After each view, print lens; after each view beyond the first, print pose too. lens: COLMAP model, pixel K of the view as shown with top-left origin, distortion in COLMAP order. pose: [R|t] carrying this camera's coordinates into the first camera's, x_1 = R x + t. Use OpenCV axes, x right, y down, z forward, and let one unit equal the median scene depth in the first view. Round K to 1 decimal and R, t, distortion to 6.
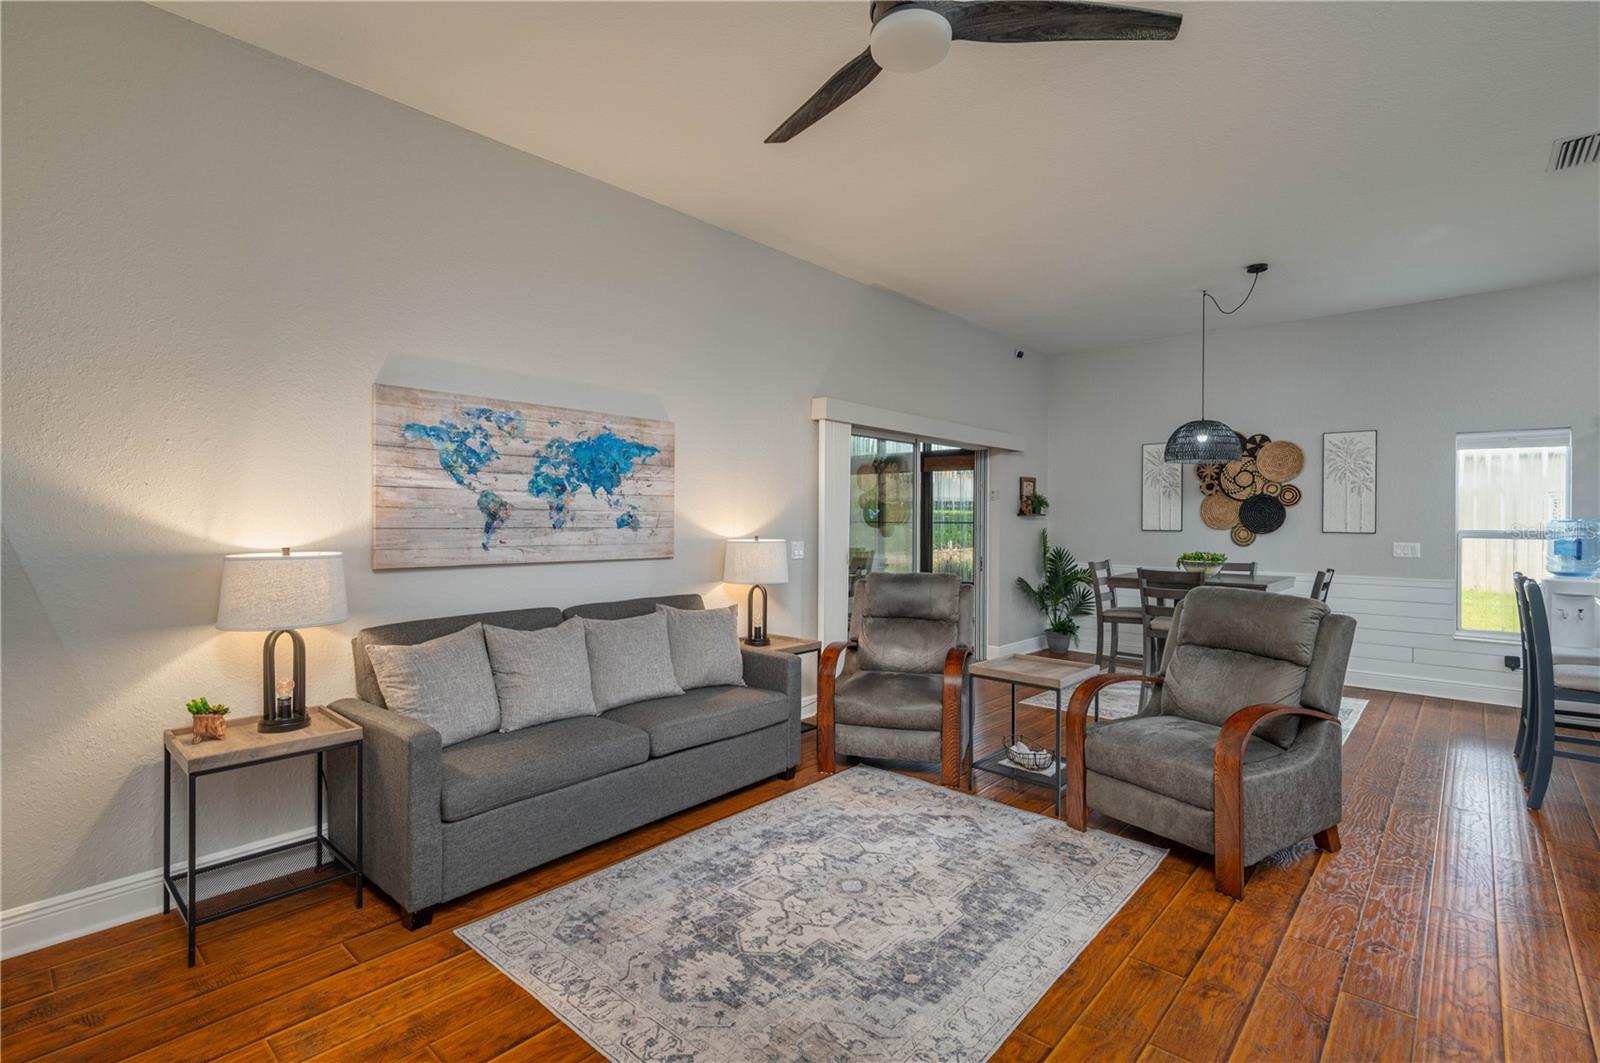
lens RADIAL K [[737.2, 0, 800.8], [0, 737.2, 523.5], [0, 0, 1]] dist [-0.000611, 0.000232]
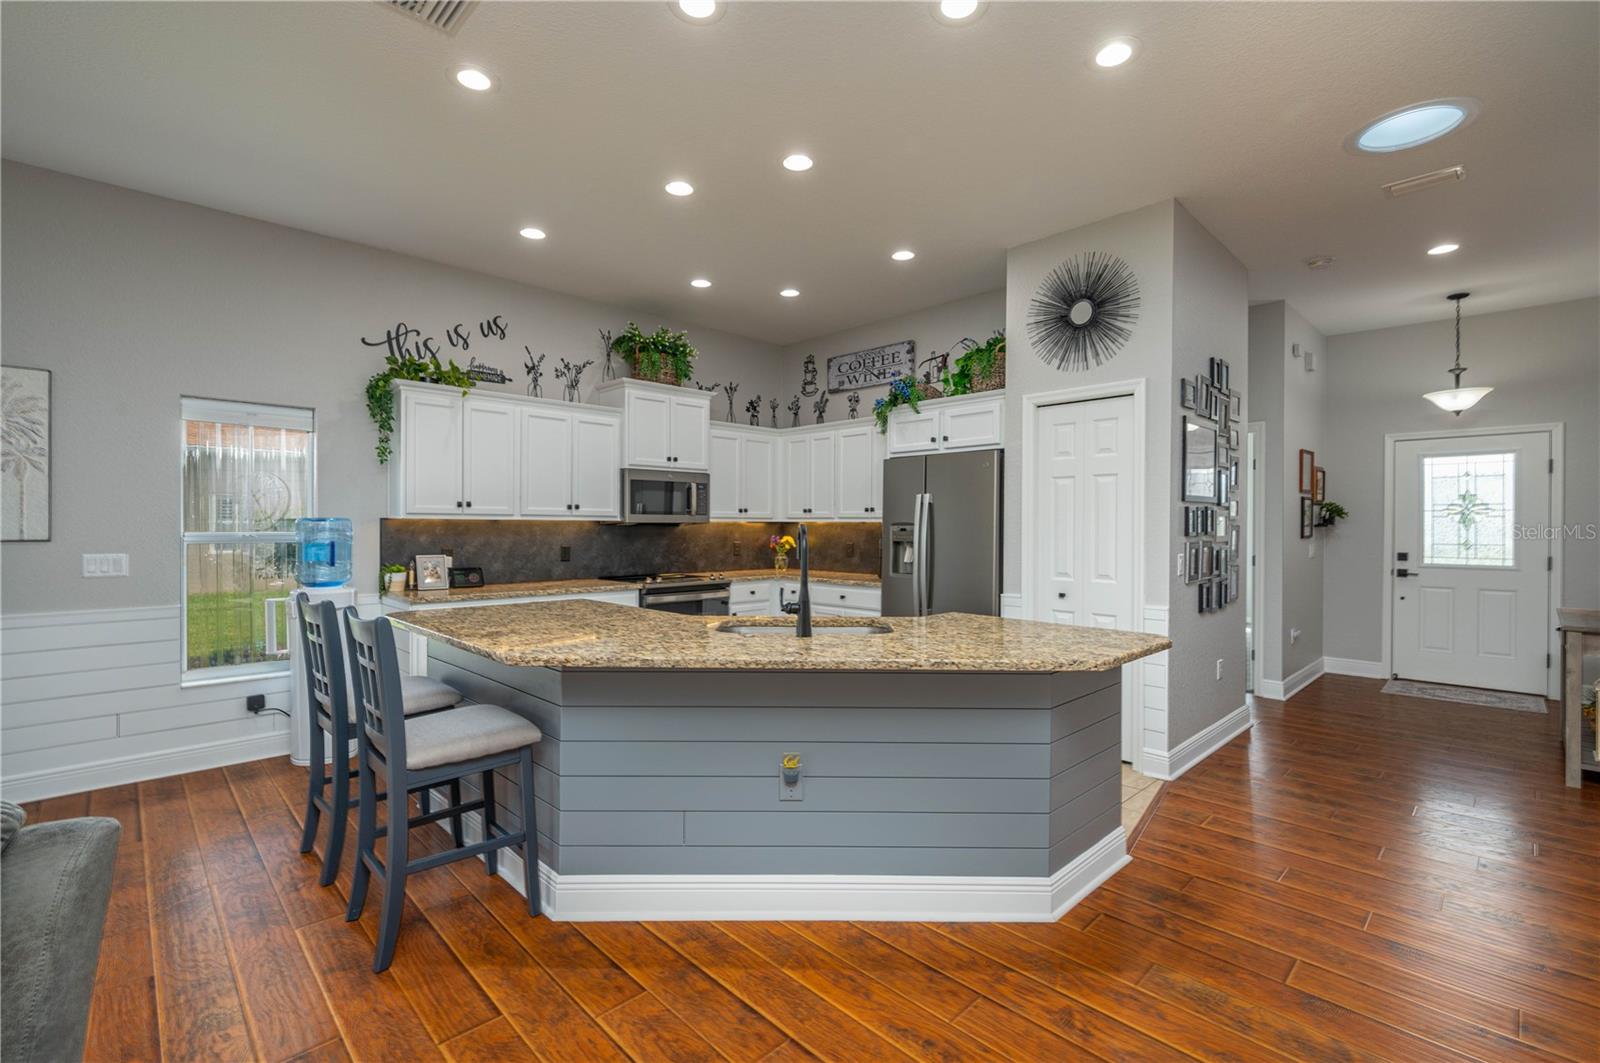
lens RADIAL K [[716.1, 0, 799.3], [0, 716.1, 528.4], [0, 0, 1]] dist [0.002998, 0.000301]
pose [[0.064779, -0.010867, 0.997840, 0.371915], [0.003750, 0.999936, 0.010646, -0.000730], [-0.997893, 0.003052, 0.064815, 0.558456]]
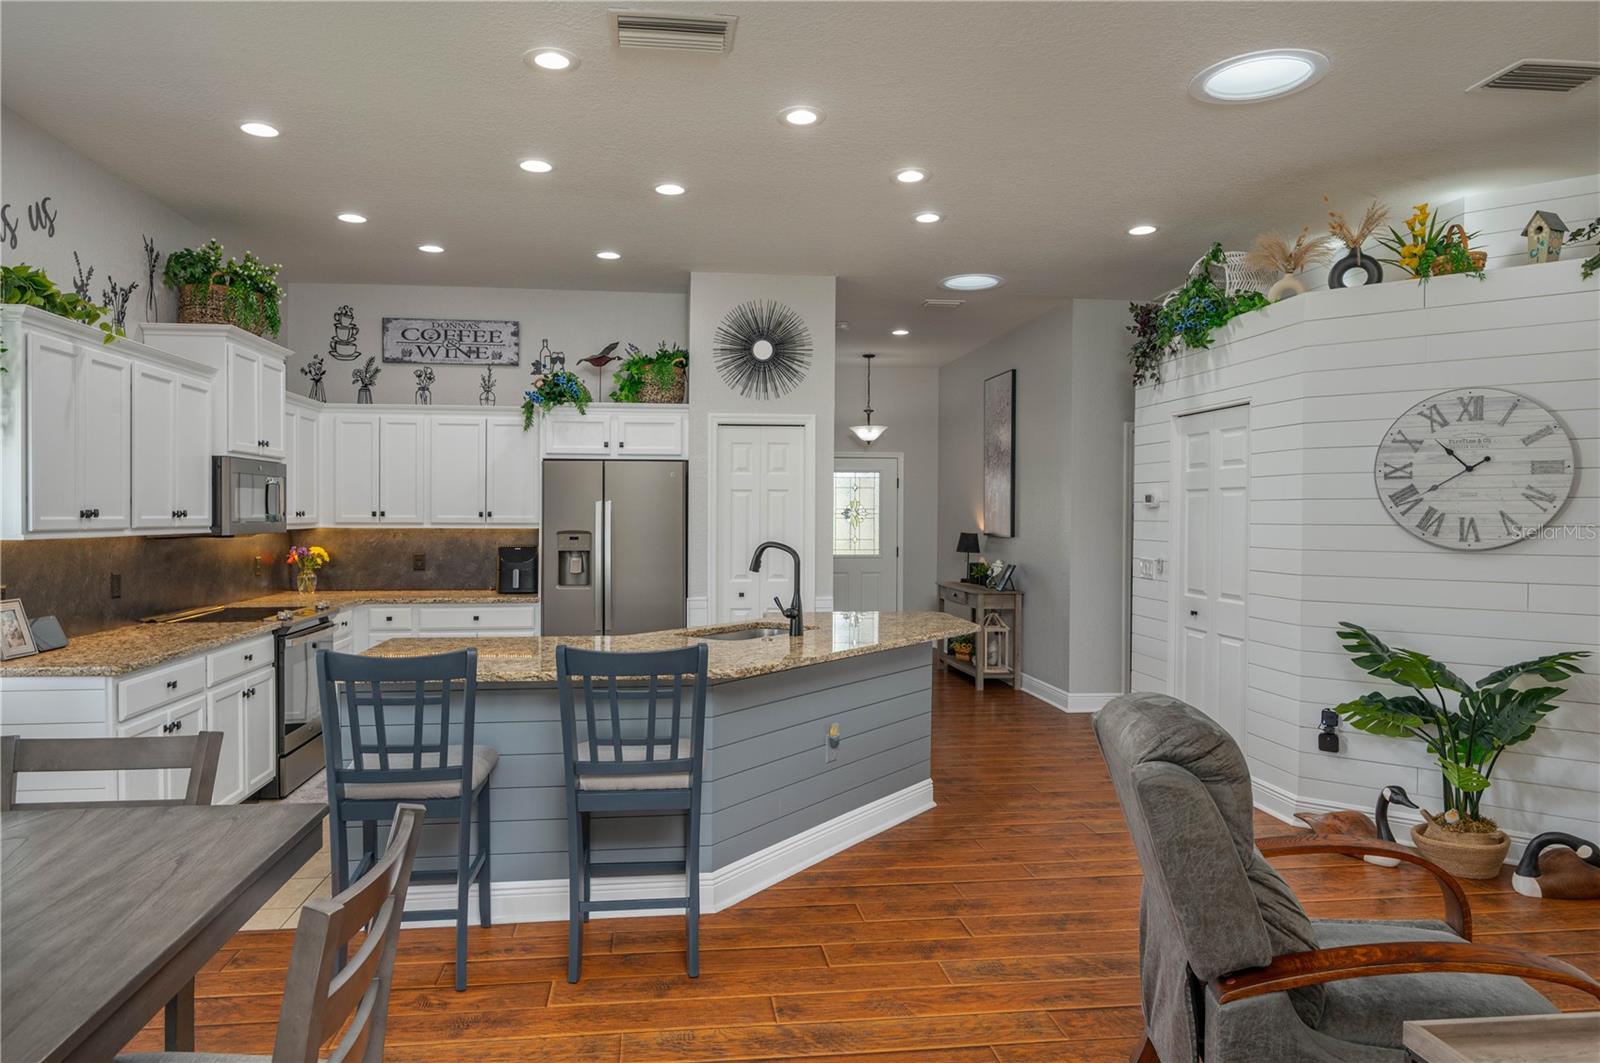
lens RADIAL K [[992.3, 0, 778.2], [0, 992.3, 523.8], [0, 0, 1]] dist [0.003215, -0.000164]
pose [[-0.754200, -0.015779, 0.656455, 0.315224], [-0.003946, 0.999802, 0.019499, -0.043724], [-0.656633, 0.012116, -0.754113, 1.525389]]
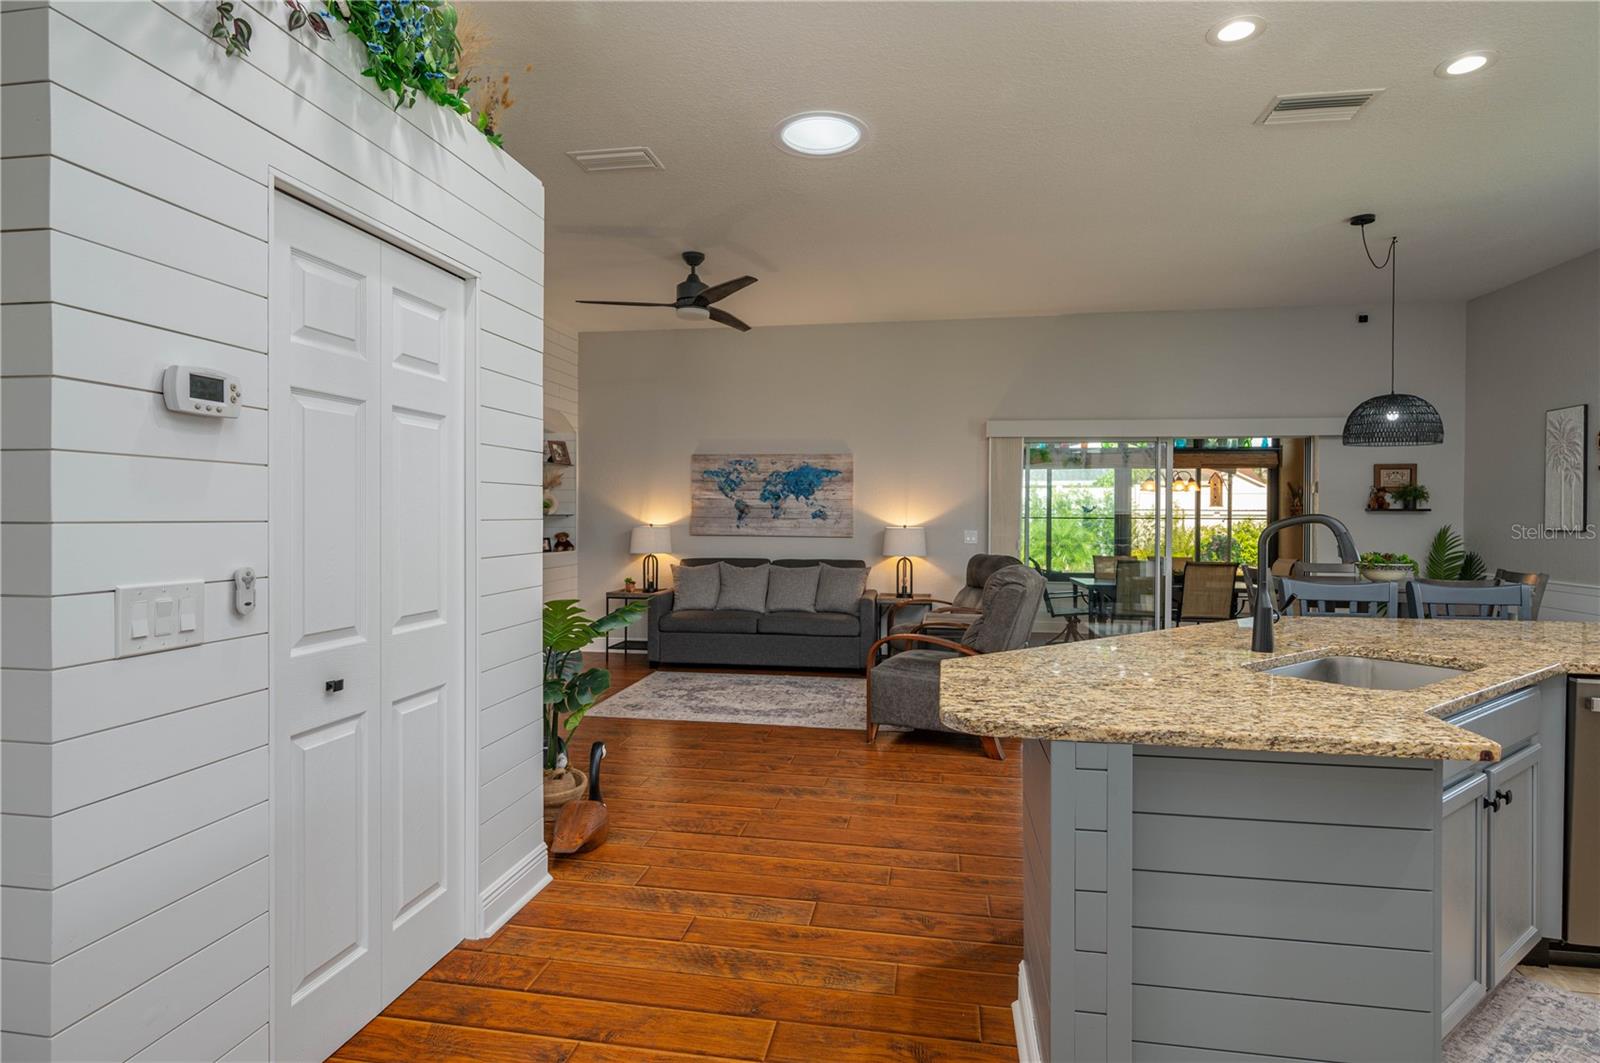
lens RADIAL K [[830.4, 0, 798.0], [0, 830.4, 516.8], [0, 0, 1]] dist [-0.002258, -0.000218]
pose [[0.534566, 0.000991, -0.845126, 1.462456], [-0.008163, 0.999959, -0.003992, 0.010776], [0.845087, 0.009033, 0.534552, -0.091246]]
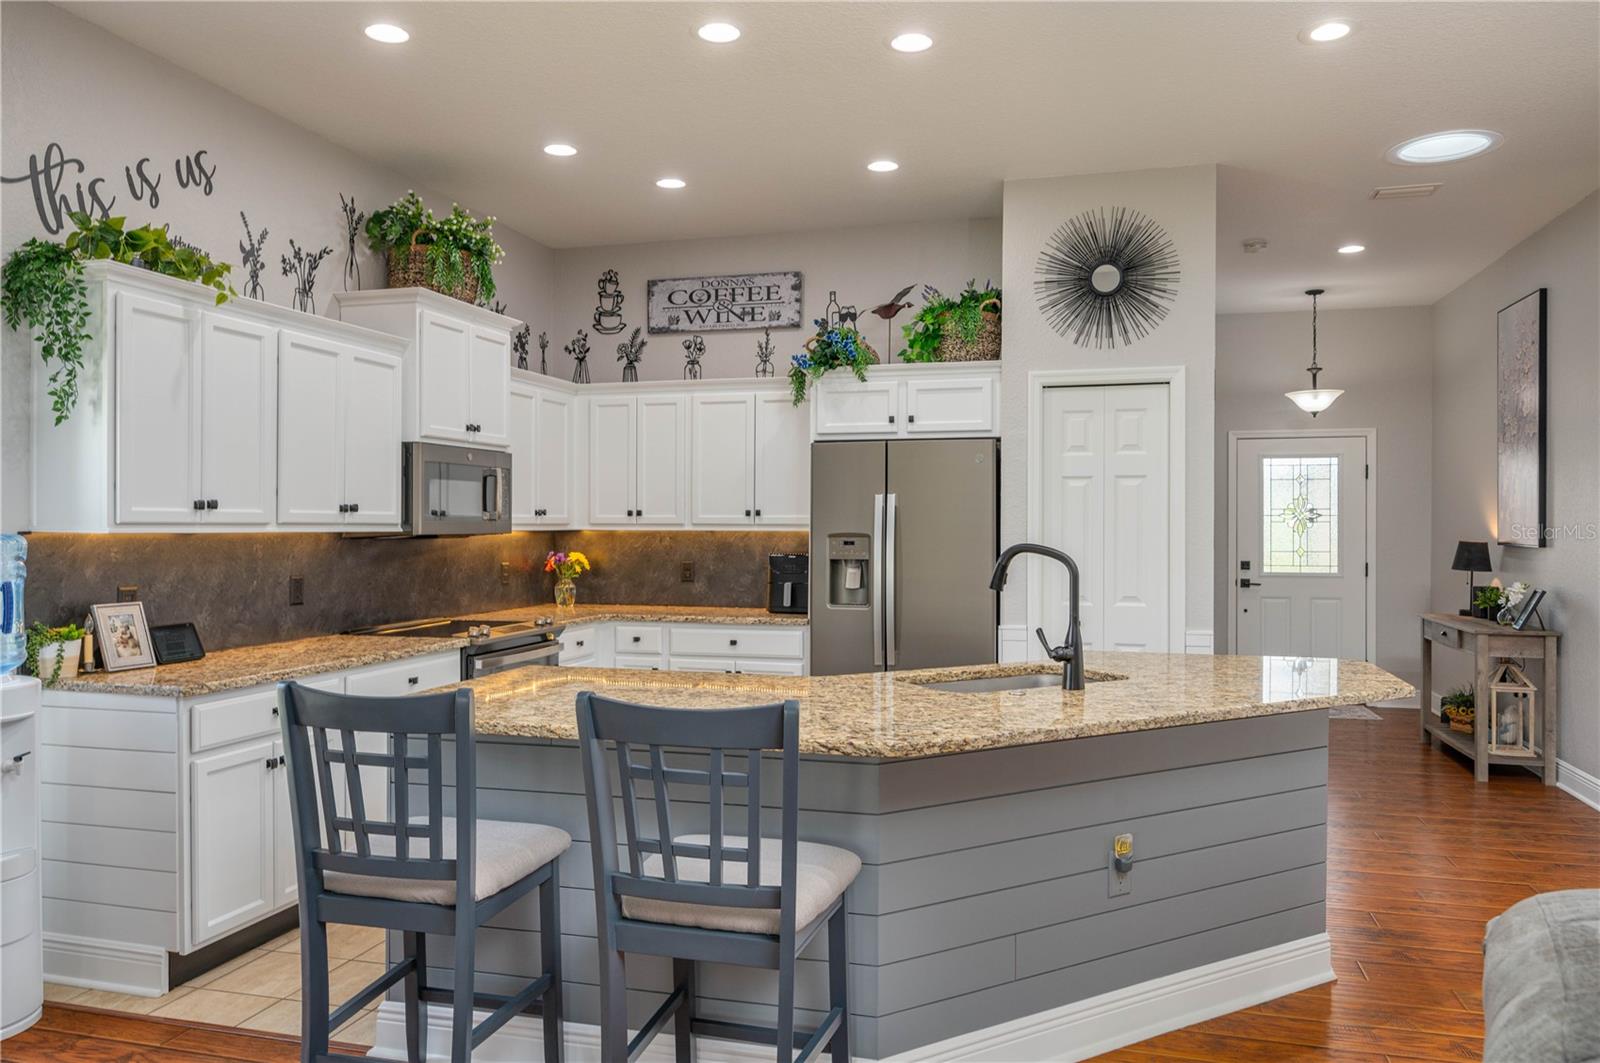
lens RADIAL K [[1133.8, 0, 804.5], [0, 1133.8, 524.3], [0, 0, 1]] dist [-0.000624, 0.000291]
pose [[-0.448737, -0.006824, 0.893638, 0.393022], [0.001687, 0.999963, 0.008483, -0.021135], [-0.893662, 0.005315, -0.448708, 1.185904]]
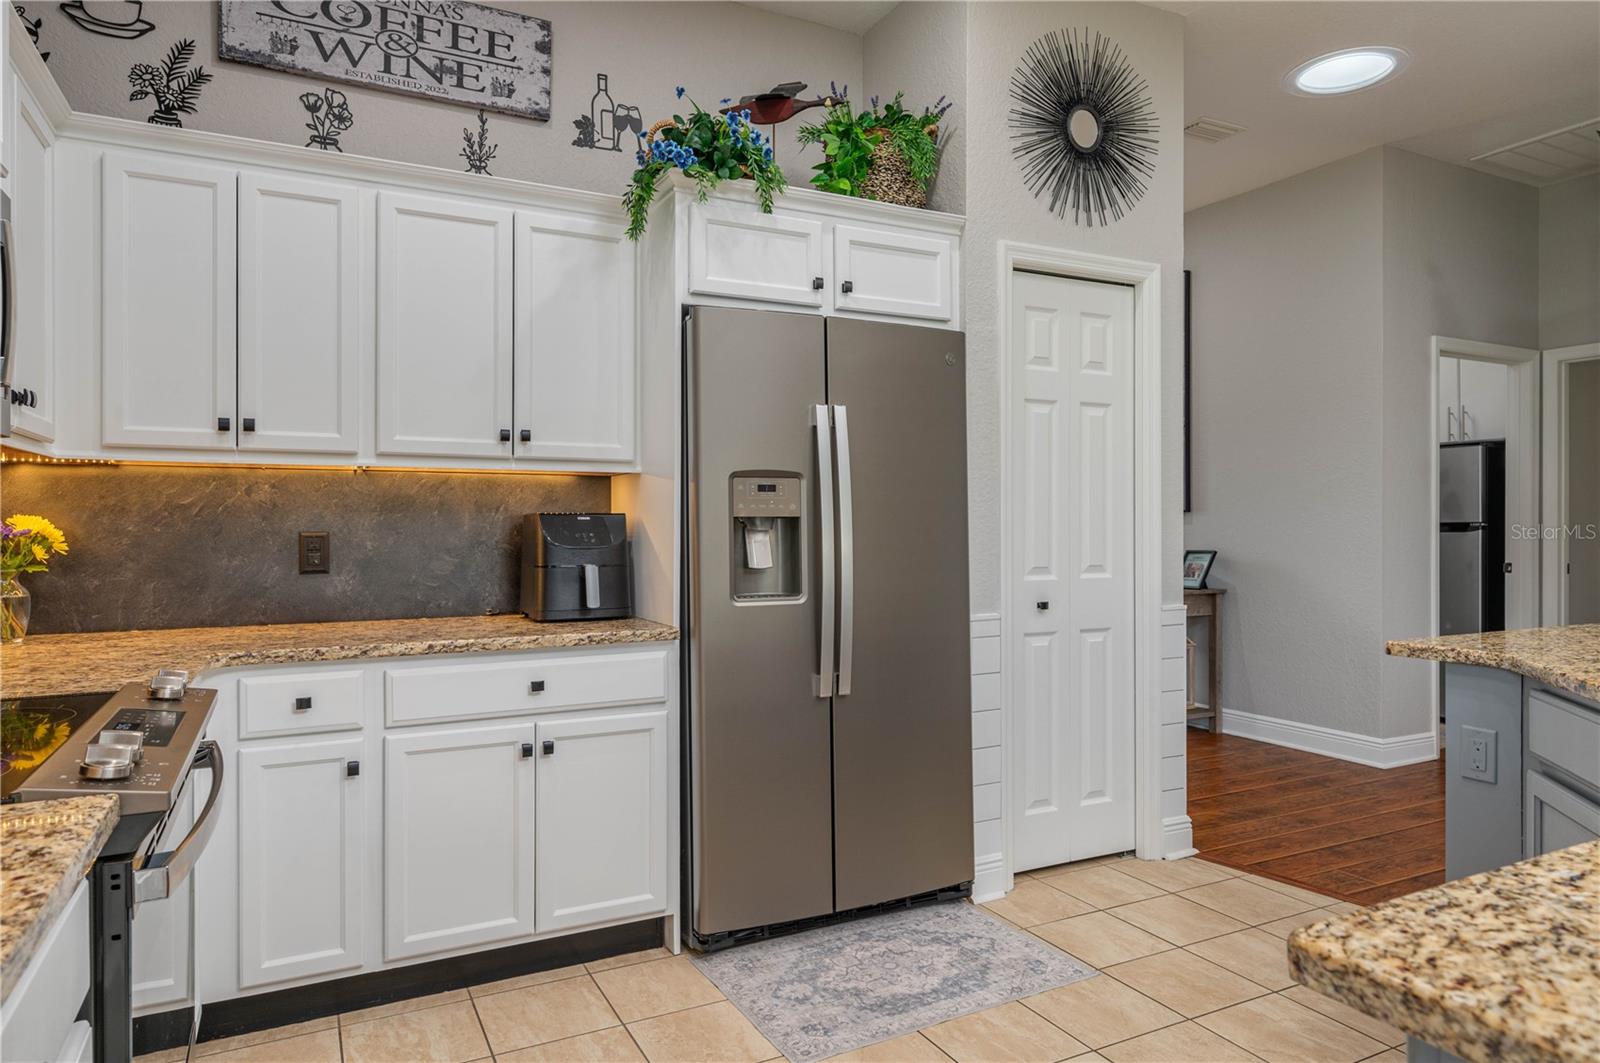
lens RADIAL K [[986.5, 0, 801.7], [0, 986.5, 524.3], [0, 0, 1]] dist [0.000253, 0.000022]
pose [[-0.934820, -0.005593, 0.355077, 1.431645], [-0.002228, 0.999949, 0.009883, 0.036622], [-0.355114, 0.008447, -0.934785, 1.143738]]
